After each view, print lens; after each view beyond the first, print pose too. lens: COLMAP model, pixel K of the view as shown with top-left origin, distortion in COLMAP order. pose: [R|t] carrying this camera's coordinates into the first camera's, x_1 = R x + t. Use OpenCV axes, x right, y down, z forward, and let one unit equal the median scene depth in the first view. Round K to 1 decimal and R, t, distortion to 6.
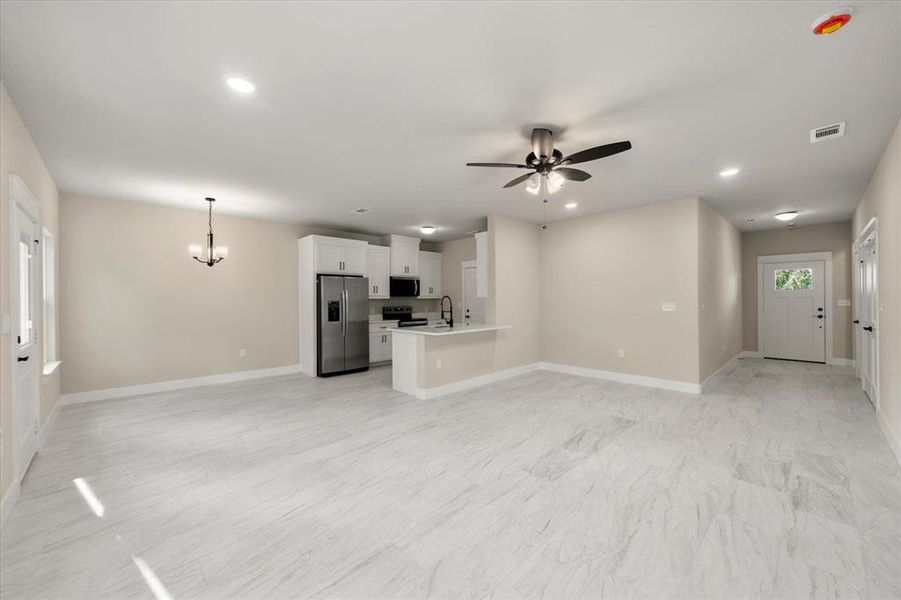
lens RADIAL K [[349.3, 0, 449.8], [0, 349.3, 299.0], [0, 0, 1]] dist [-0.003515, -0.000290]
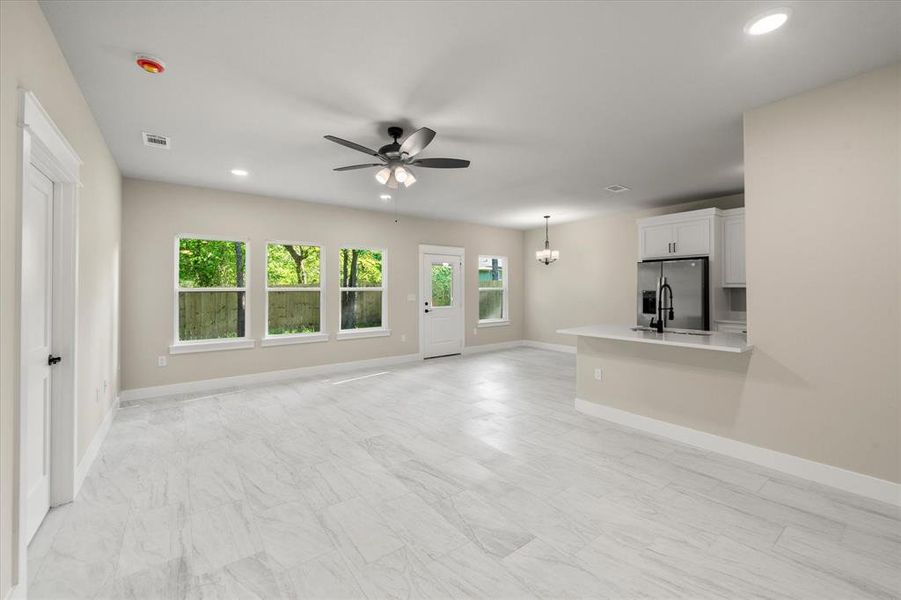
lens RADIAL K [[363.9, 0, 453.1], [0, 363.9, 286.7], [0, 0, 1]] dist [-0.001789, -0.000543]
pose [[-0.109987, 0.000370, -0.993933, 1.237793], [0.005189, 0.999987, -0.000202, -0.011661], [0.993919, -0.005179, -0.109988, 1.208205]]
